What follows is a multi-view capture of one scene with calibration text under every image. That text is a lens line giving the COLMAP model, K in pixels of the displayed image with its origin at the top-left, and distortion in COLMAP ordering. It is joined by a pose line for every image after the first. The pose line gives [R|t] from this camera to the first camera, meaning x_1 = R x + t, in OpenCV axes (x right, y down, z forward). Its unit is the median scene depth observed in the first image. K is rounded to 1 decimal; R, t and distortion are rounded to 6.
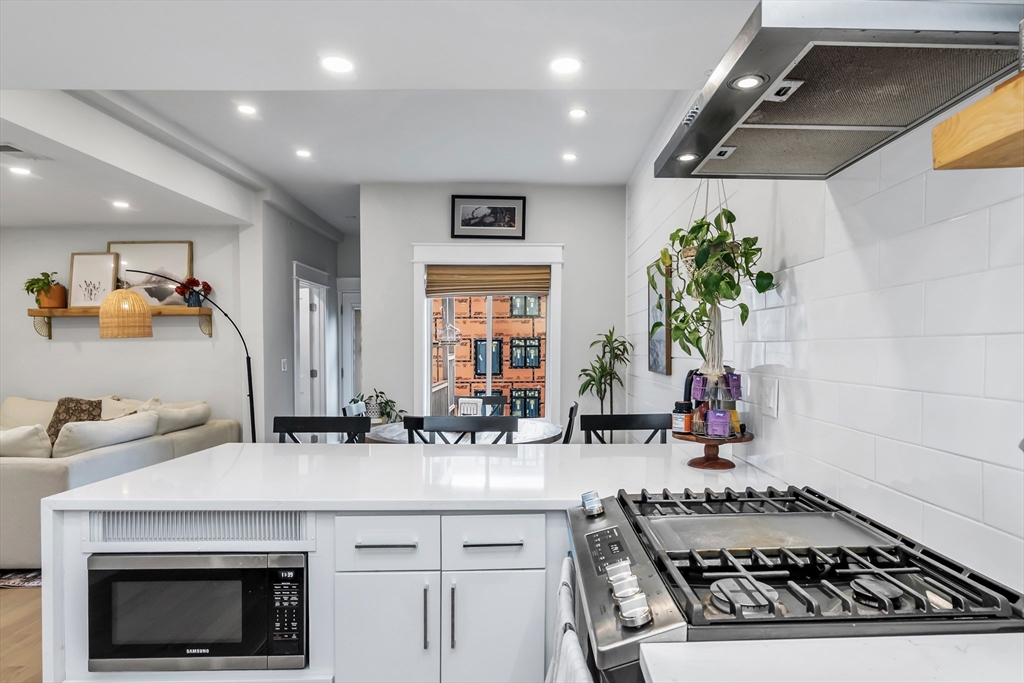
lens RADIAL K [[596.5, 0, 550.6], [0, 596.5, 363.6], [0, 0, 1]] dist [-0.015237, 0.000387]
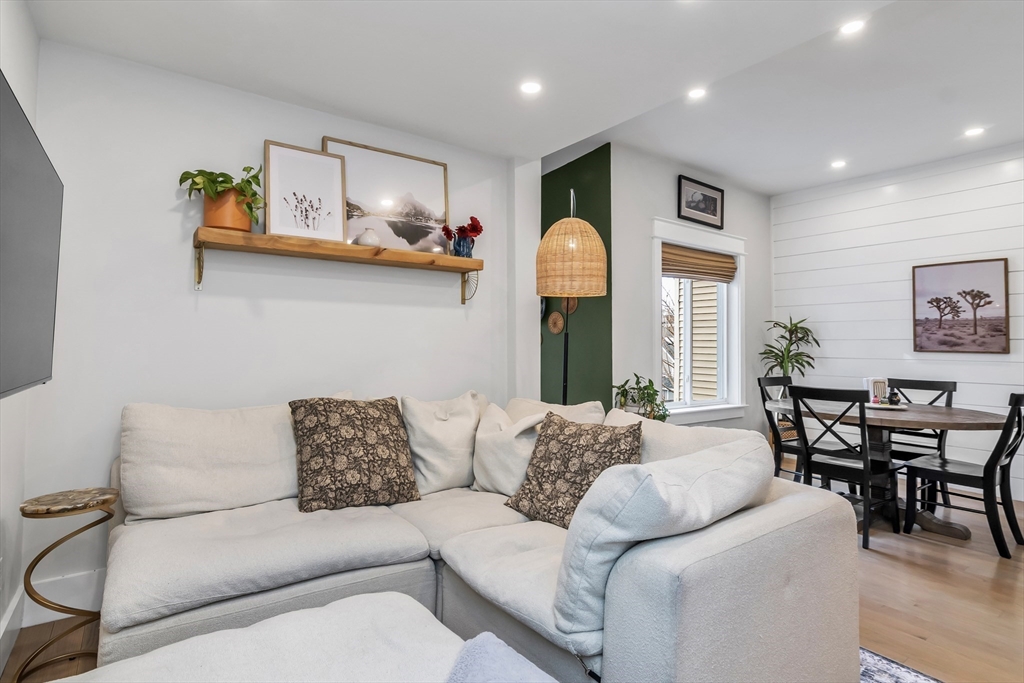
lens RADIAL K [[496.8, 0, 497.6], [0, 496.8, 337.3], [0, 0, 1]] dist [0.001684, 0.000445]
pose [[0.835828, 0.019470, 0.548646, -0.888990], [0.004245, 0.999112, -0.041923, 0.021219], [-0.548975, 0.037369, 0.835003, 0.496867]]
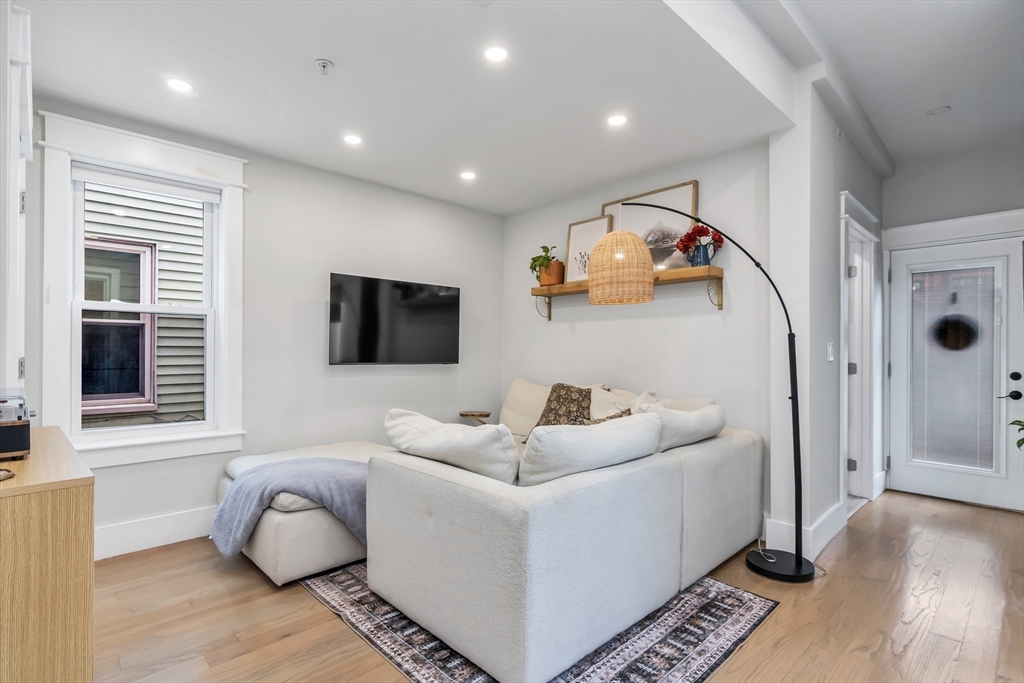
lens RADIAL K [[496.8, 0, 497.6], [0, 496.8, 337.3], [0, 0, 1]] dist [0.001684, 0.000445]
pose [[0.657116, -0.009177, -0.753734, -0.310612], [-0.030474, 0.998785, -0.038728, 0.019977], [0.753173, 0.048418, 0.656038, 0.426681]]
